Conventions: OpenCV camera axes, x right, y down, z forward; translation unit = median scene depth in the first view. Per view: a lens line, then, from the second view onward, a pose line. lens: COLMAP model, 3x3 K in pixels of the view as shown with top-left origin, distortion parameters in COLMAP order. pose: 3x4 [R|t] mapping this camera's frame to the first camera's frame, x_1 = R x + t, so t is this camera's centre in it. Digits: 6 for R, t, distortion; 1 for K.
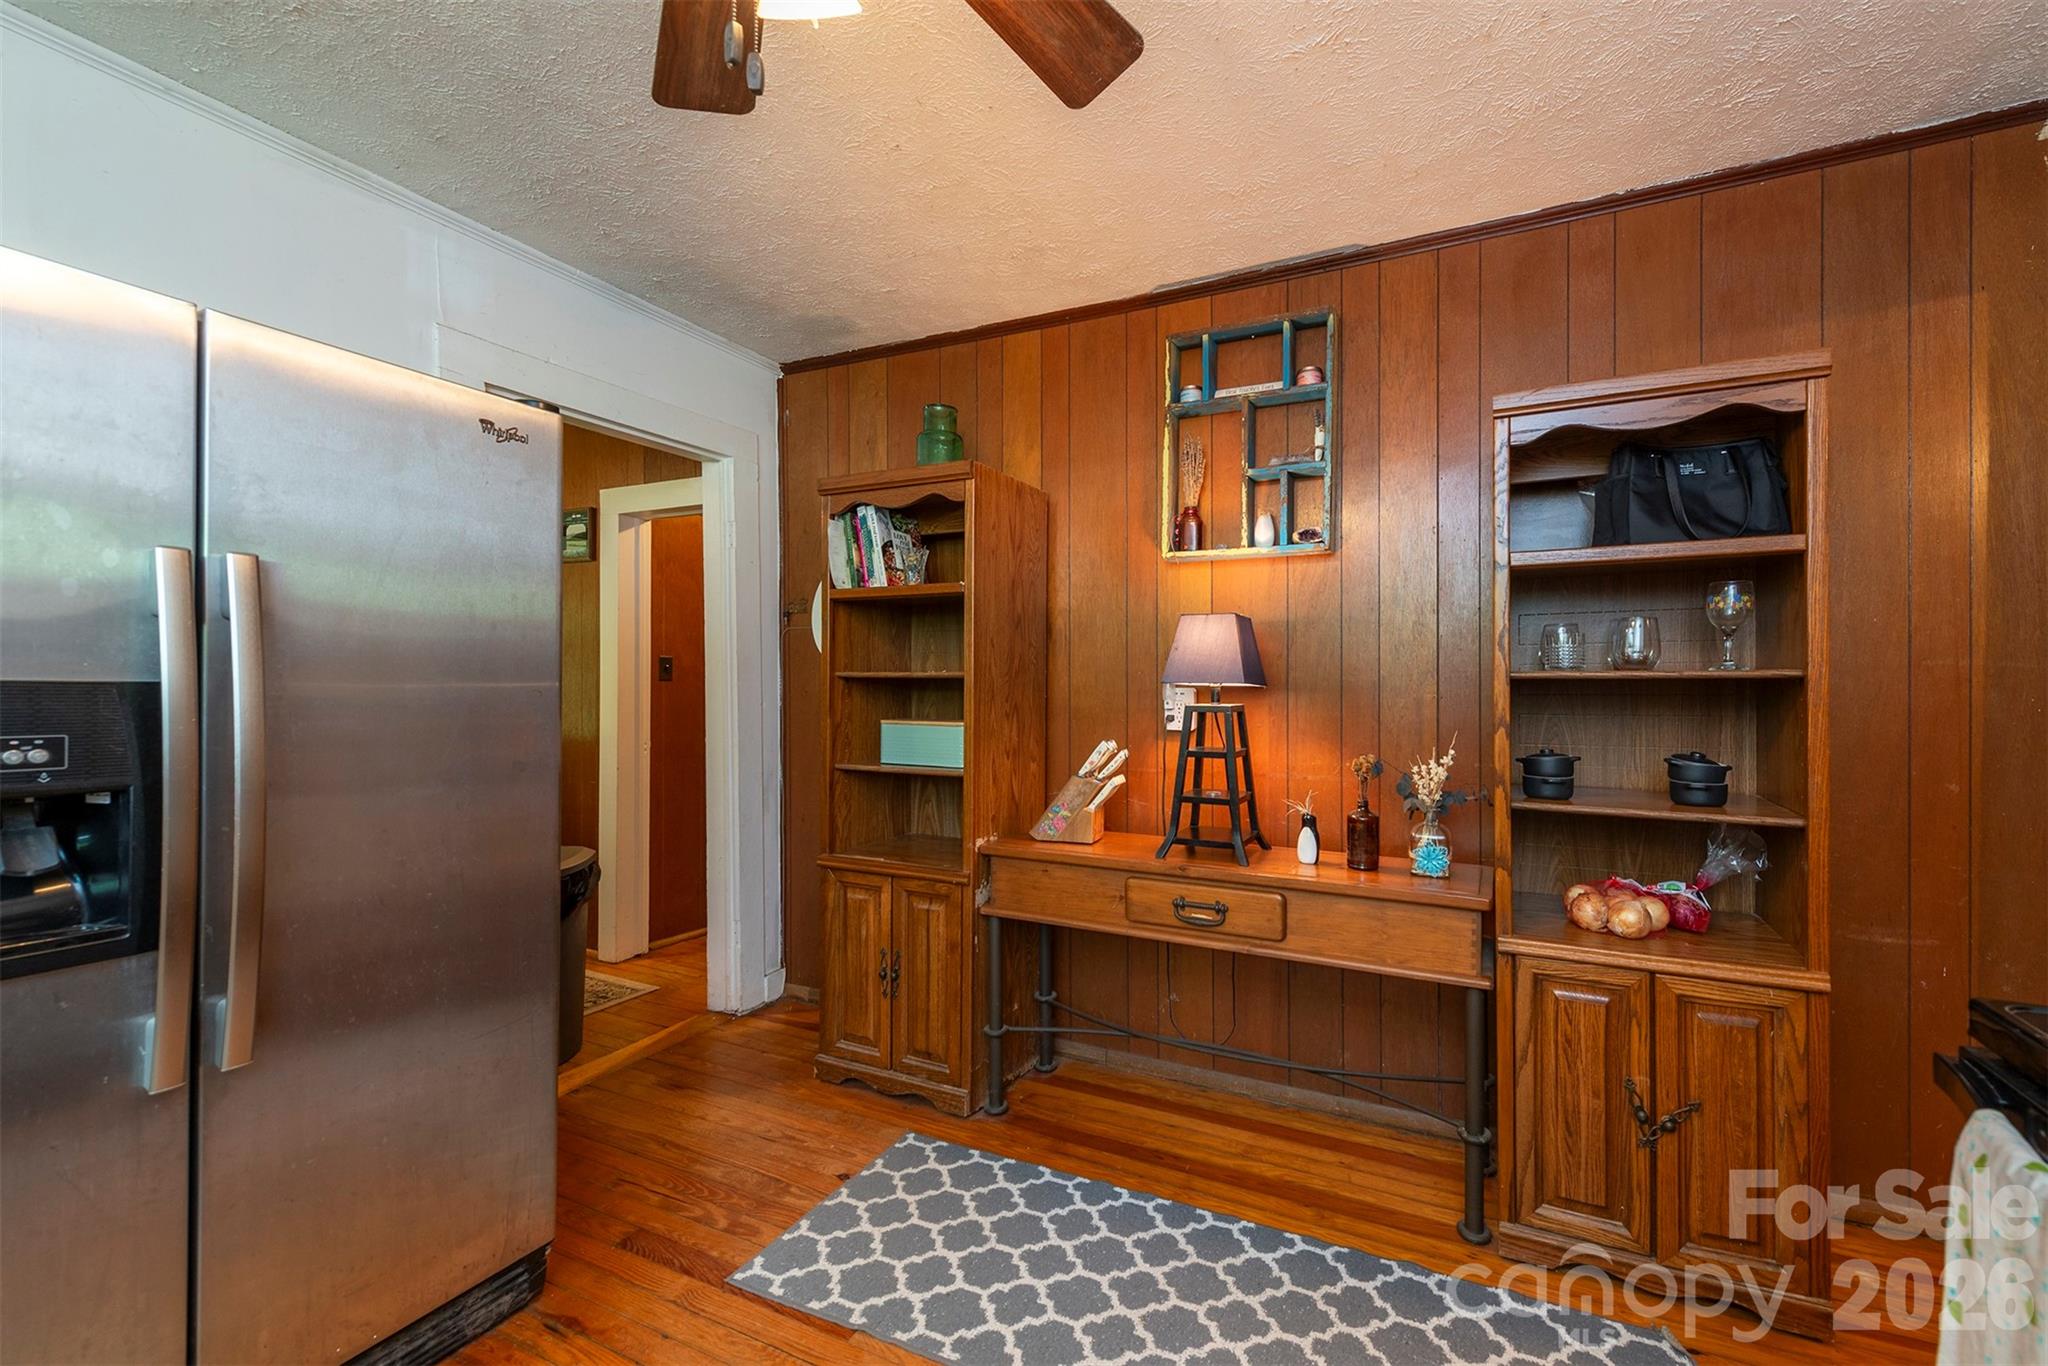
lens RADIAL K [[801.8, 0, 1053.9], [0, 801.8, 692.7], [0, 0, 1]] dist [0.010495, -0.003557]
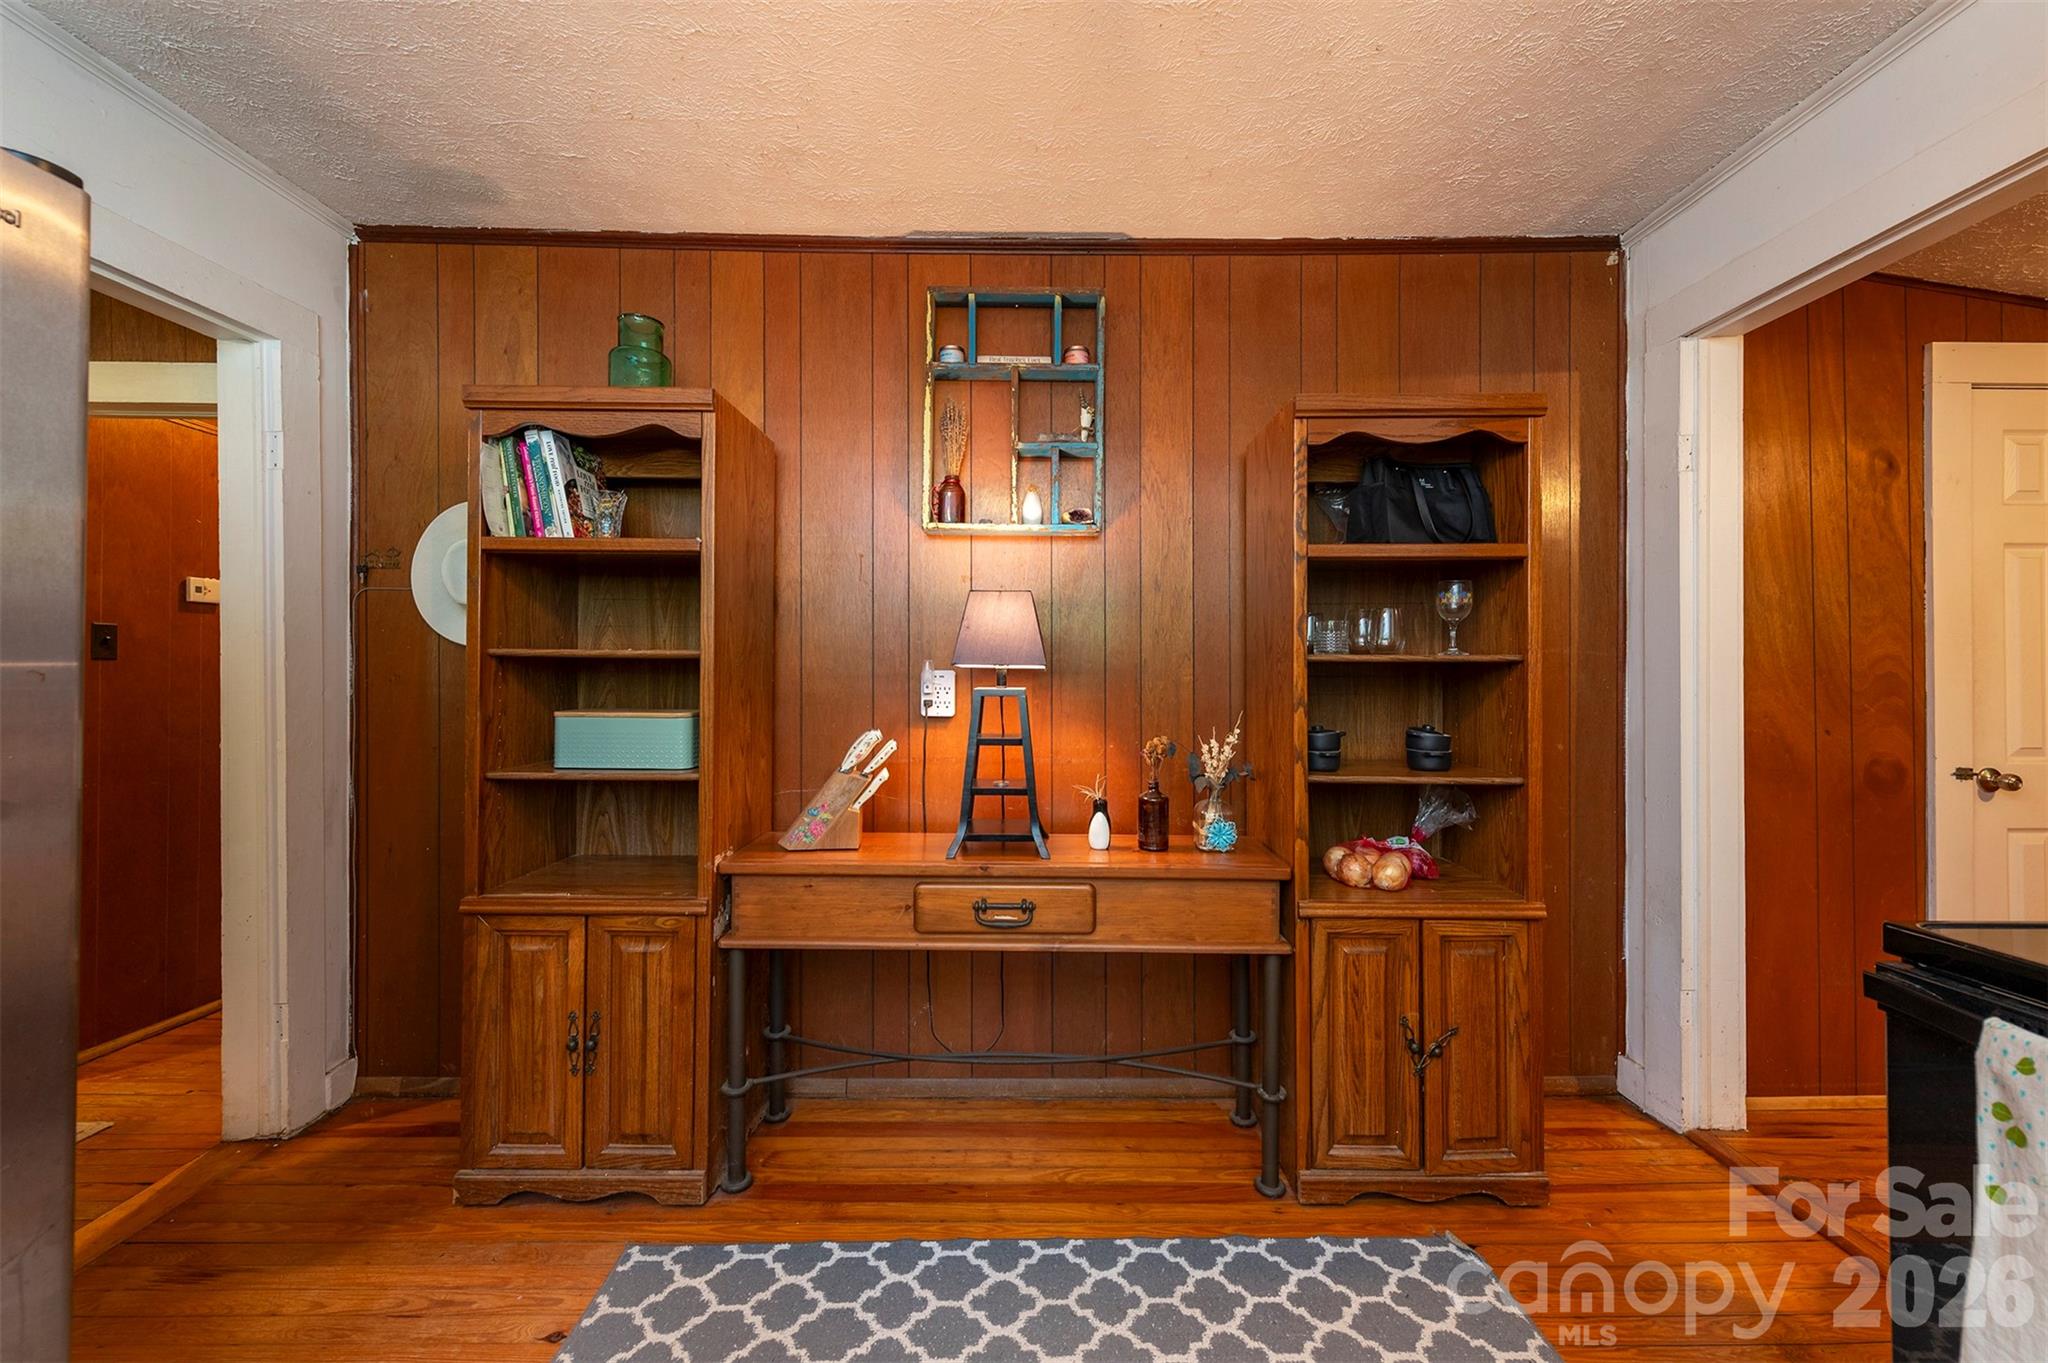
lens RADIAL K [[813.0, 0, 1029.6], [0, 813.0, 669.6], [0, 0, 1]] dist [0.010563, -0.003811]
pose [[0.906363, 0.001803, 0.422496, -0.168489], [0.001756, 0.999966, -0.008035, 0.001134], [-0.422496, 0.008025, 0.906329, 0.125897]]
